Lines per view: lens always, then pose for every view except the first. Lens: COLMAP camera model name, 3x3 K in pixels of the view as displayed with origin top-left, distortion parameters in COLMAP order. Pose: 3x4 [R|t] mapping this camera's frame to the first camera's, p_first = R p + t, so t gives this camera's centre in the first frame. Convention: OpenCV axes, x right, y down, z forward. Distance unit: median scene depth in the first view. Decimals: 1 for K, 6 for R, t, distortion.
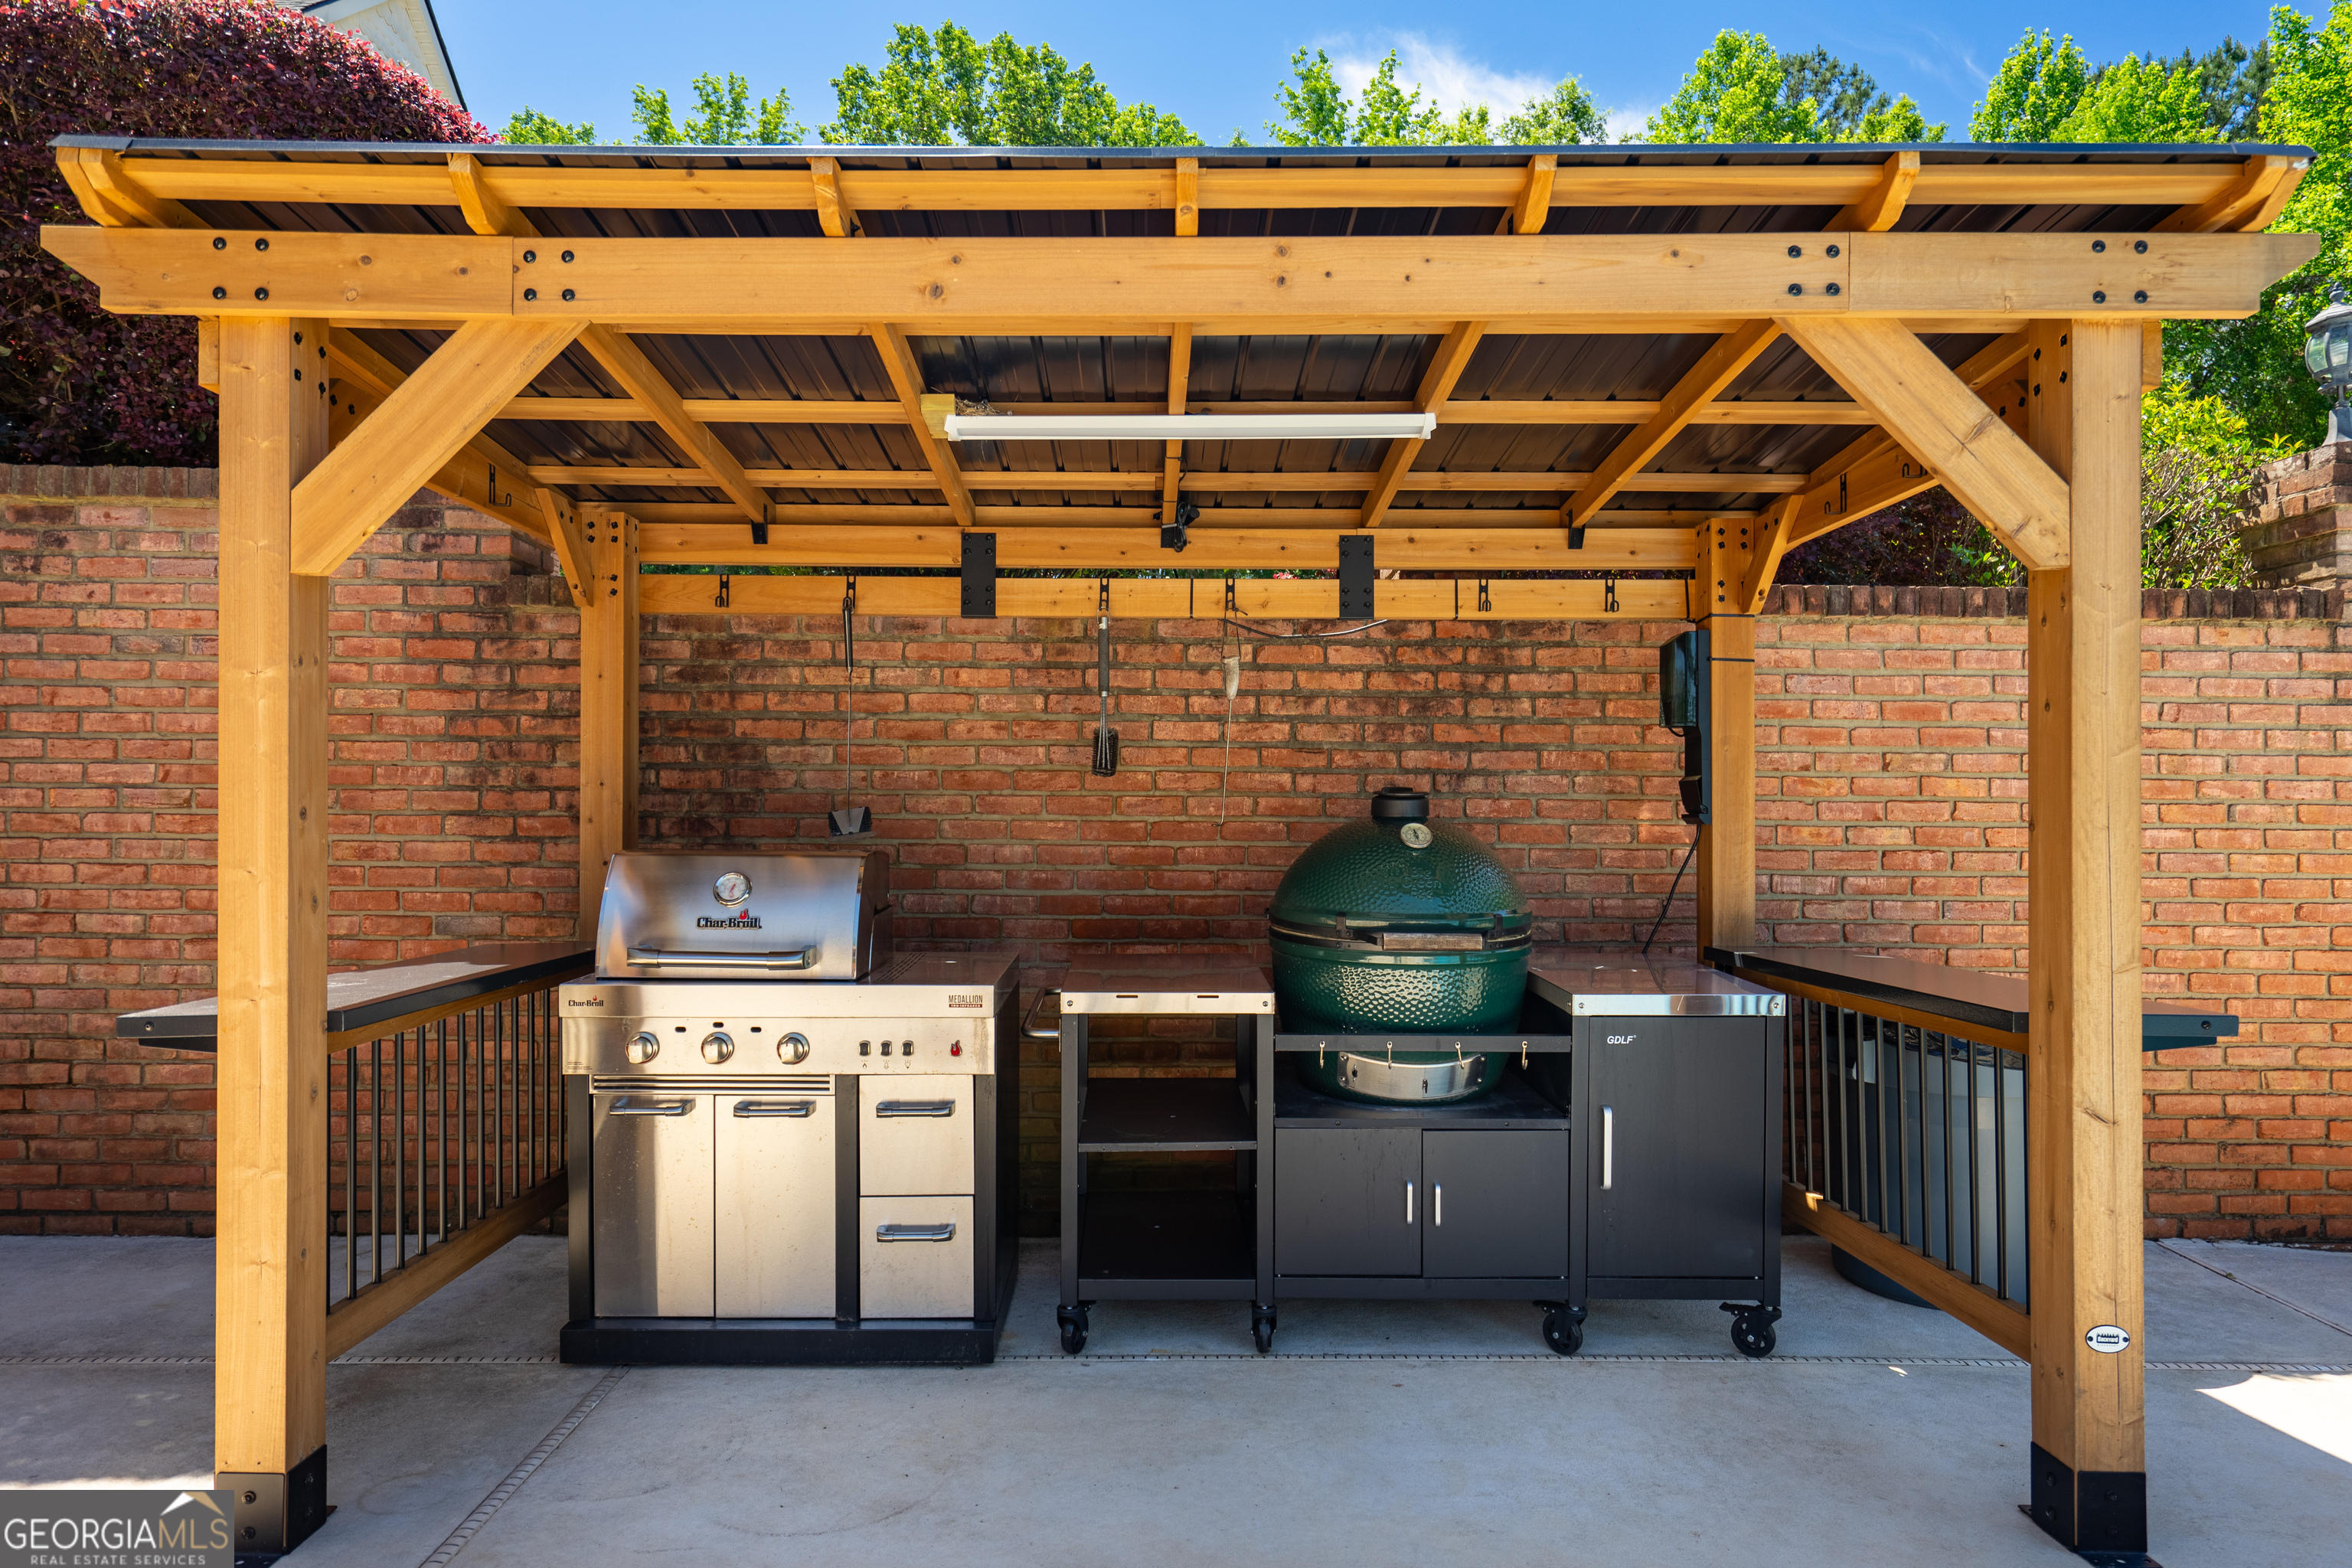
lens RADIAL K [[1396.2, 0, 1135.4], [0, 1396.2, 816.7], [0, 0, 1]] dist [0.000395, 0.001808]
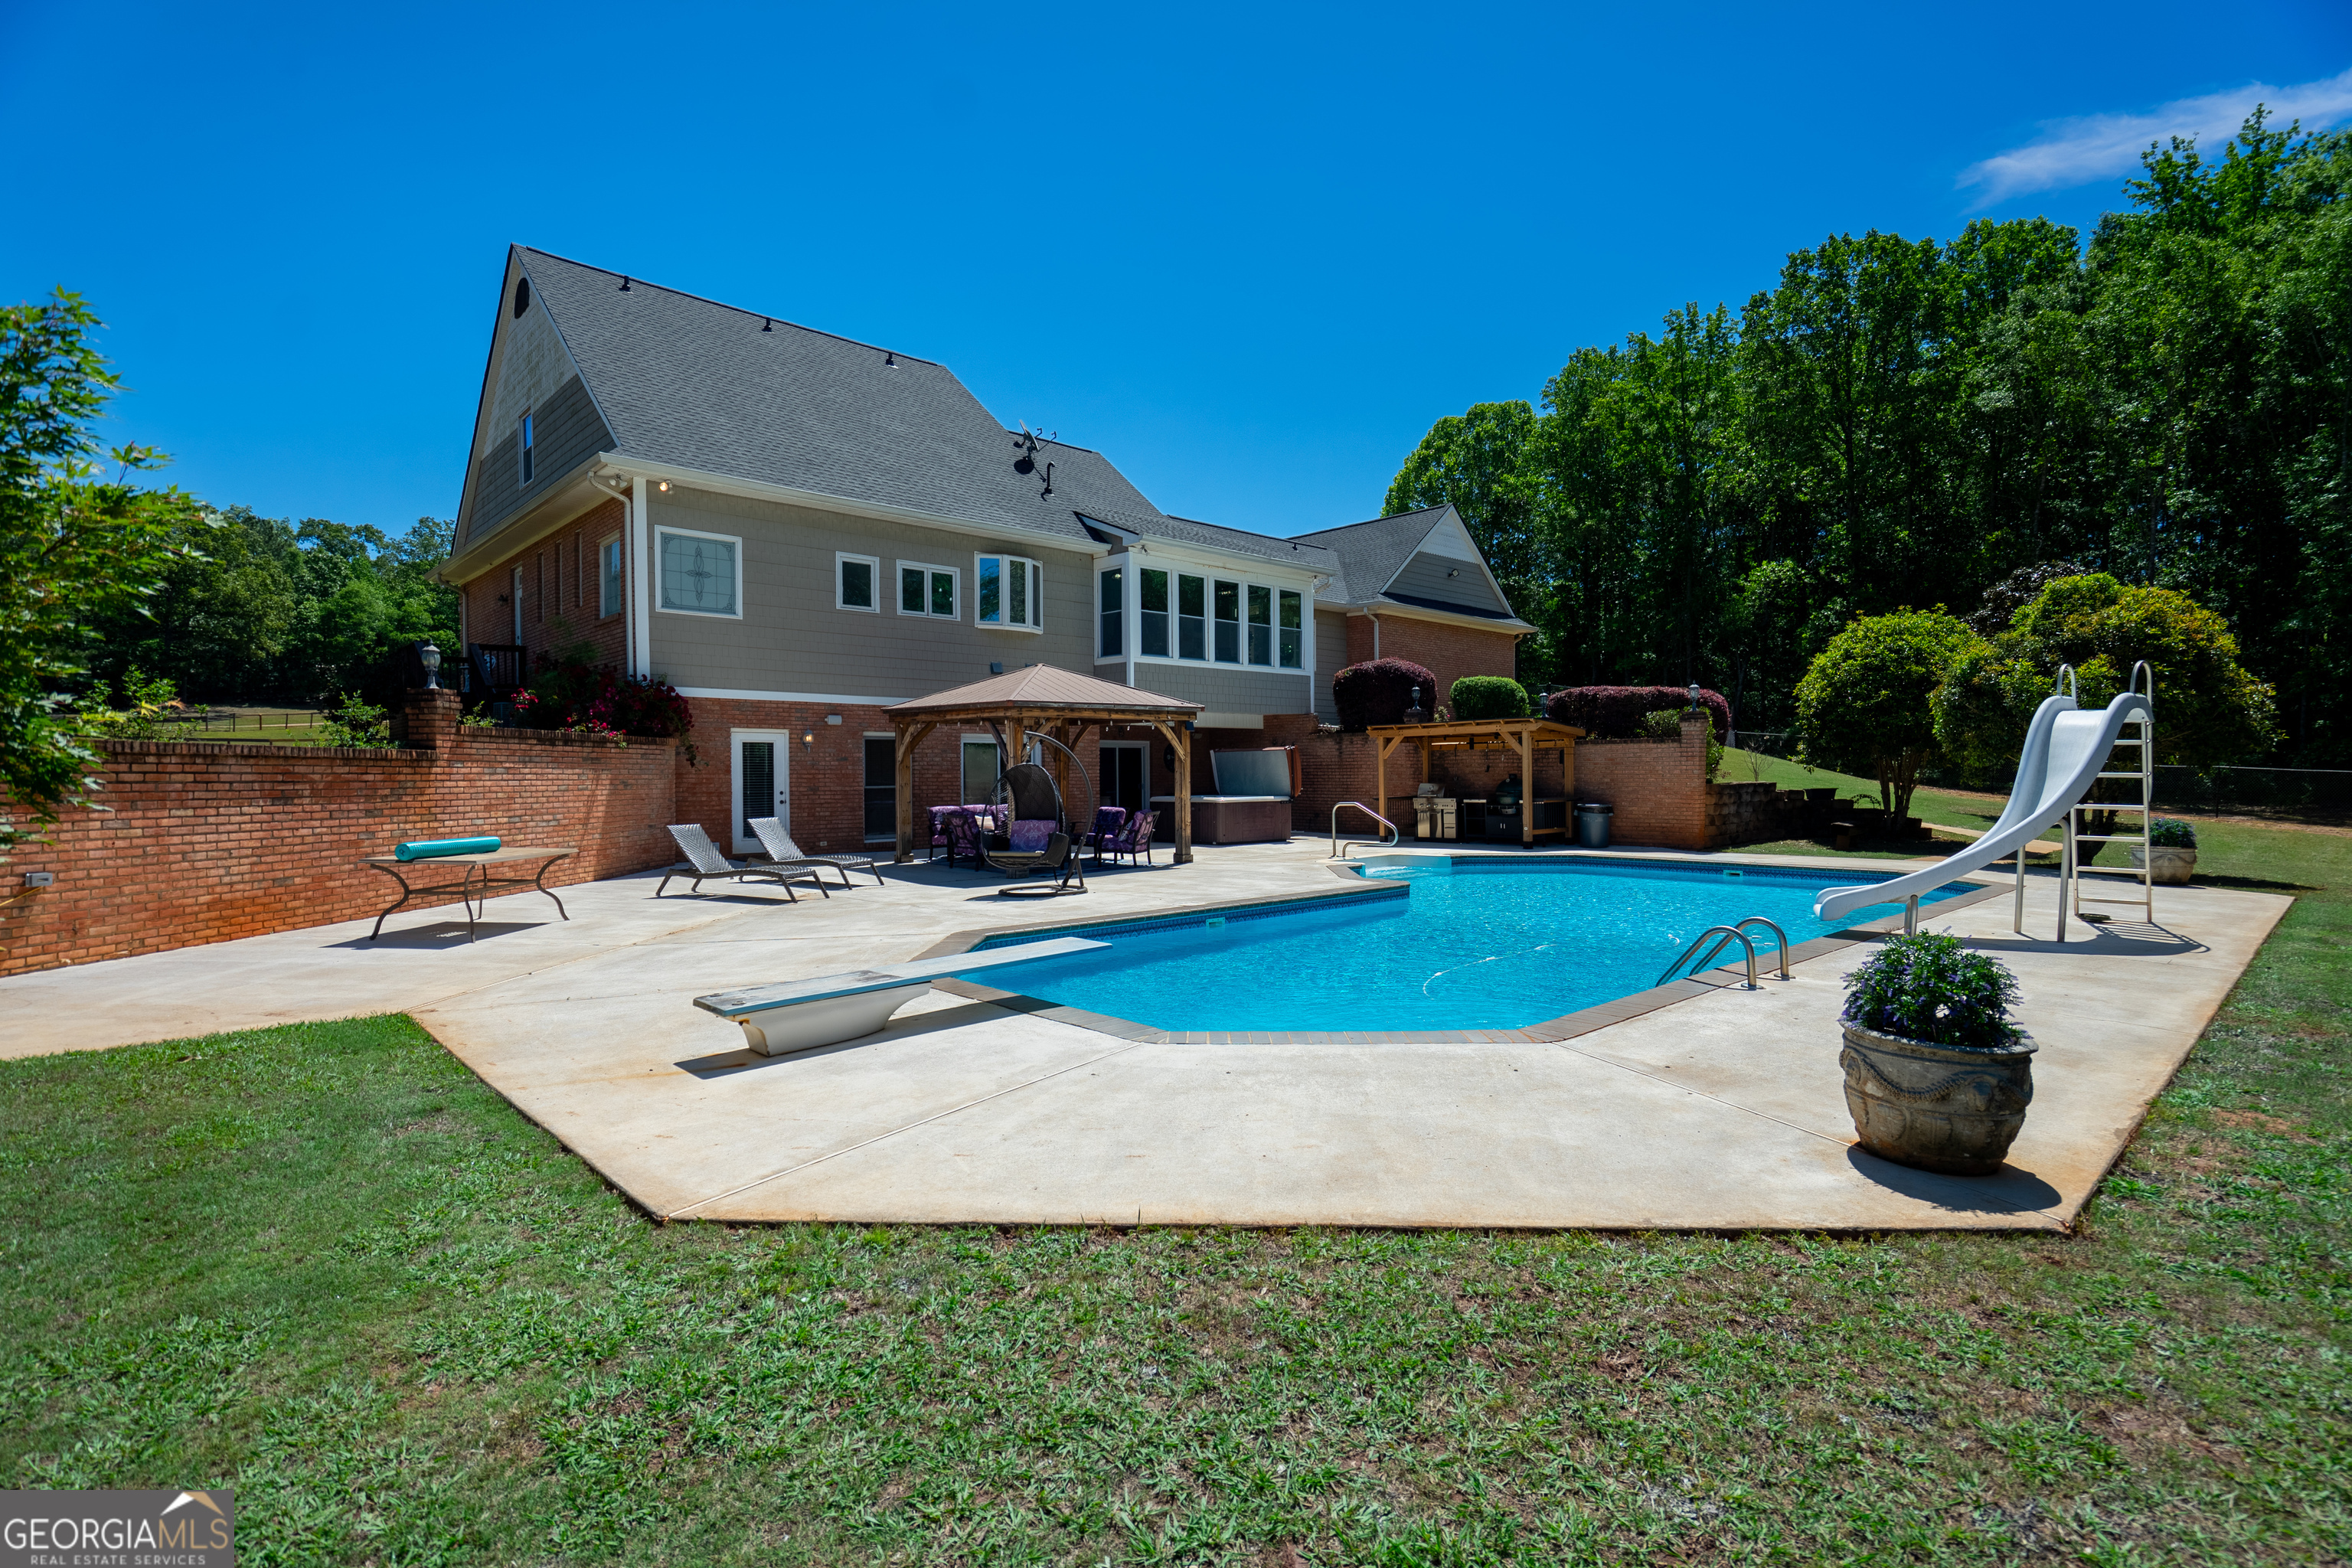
lens RADIAL K [[1129.4, 0, 1174.5], [0, 1129.4, 795.5], [0, 0, 1]] dist [0.002282, 0.003558]
pose [[0.685613, 0.005198, -0.727948, 2.935478], [0.017452, 0.999570, 0.023575, -0.070170], [0.727757, -0.028867, 0.685227, -3.904938]]
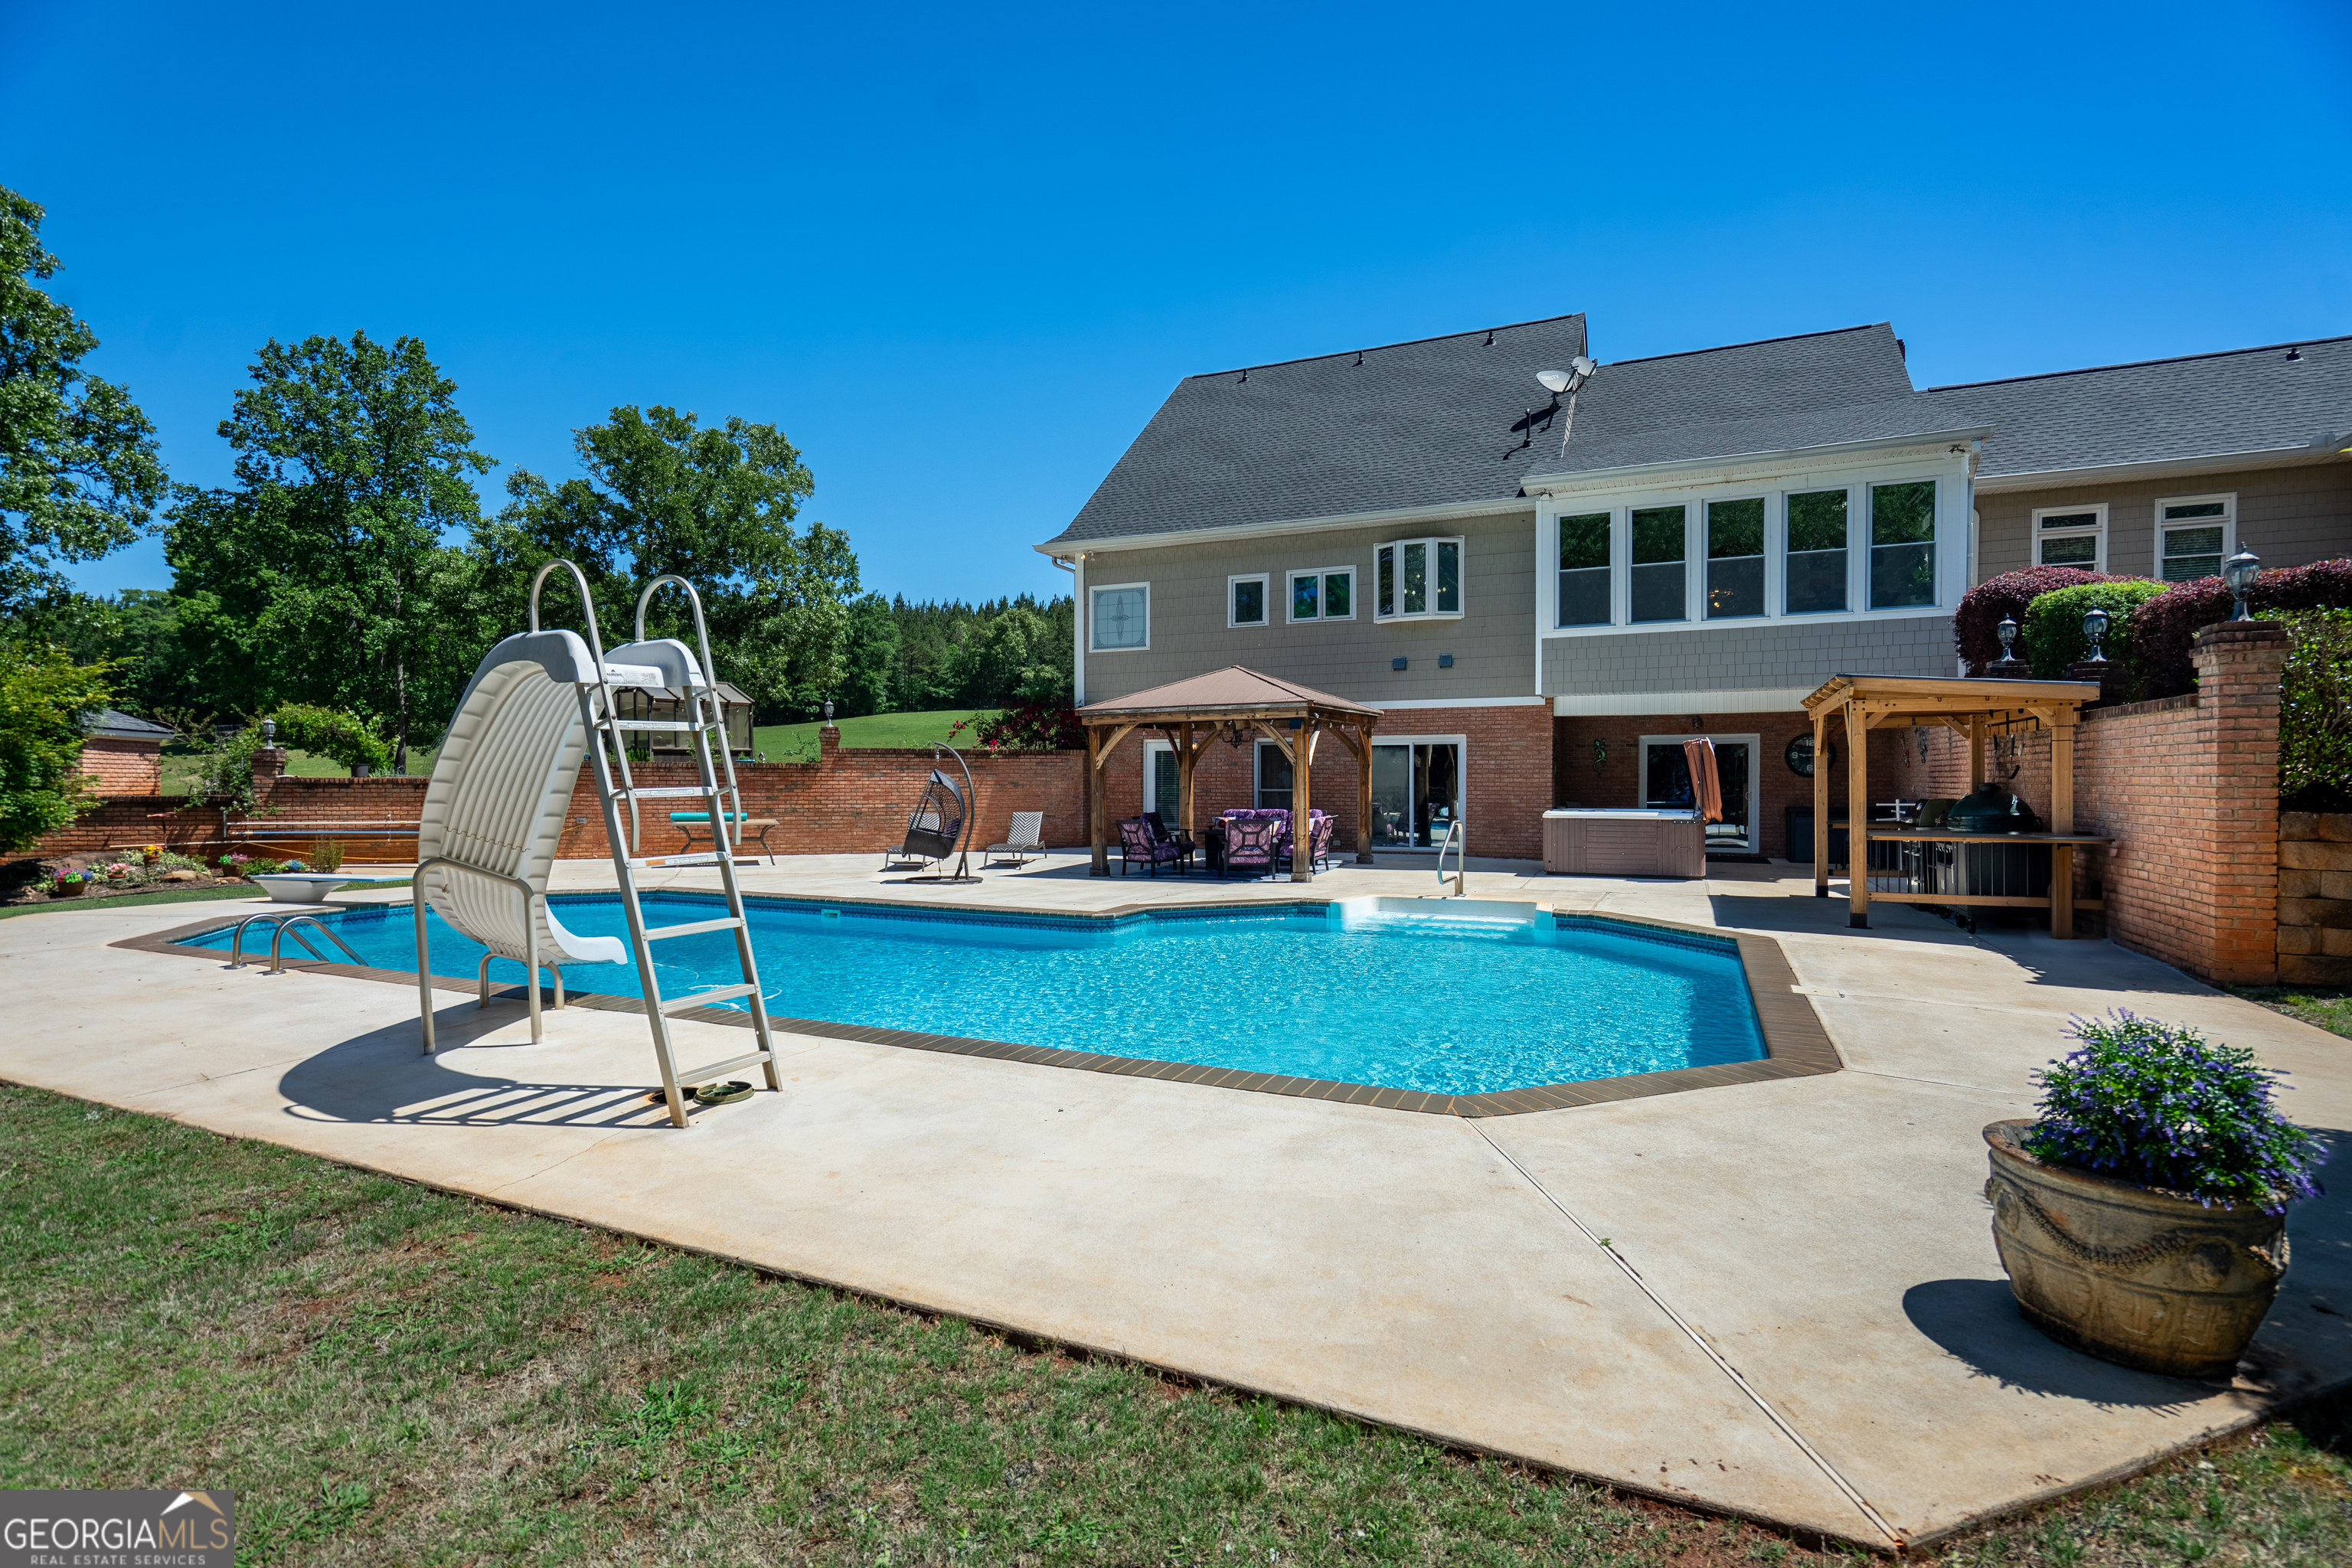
lens RADIAL K [[1129.4, 0, 1174.7], [0, 1129.4, 808.2], [0, 0, 1]] dist [0.002282, 0.003558]
pose [[-0.415586, 0.017405, -0.909387, 3.371061], [0.008718, 0.999847, 0.015152, -0.015052], [0.909512, -0.001631, -0.415674, 0.253267]]
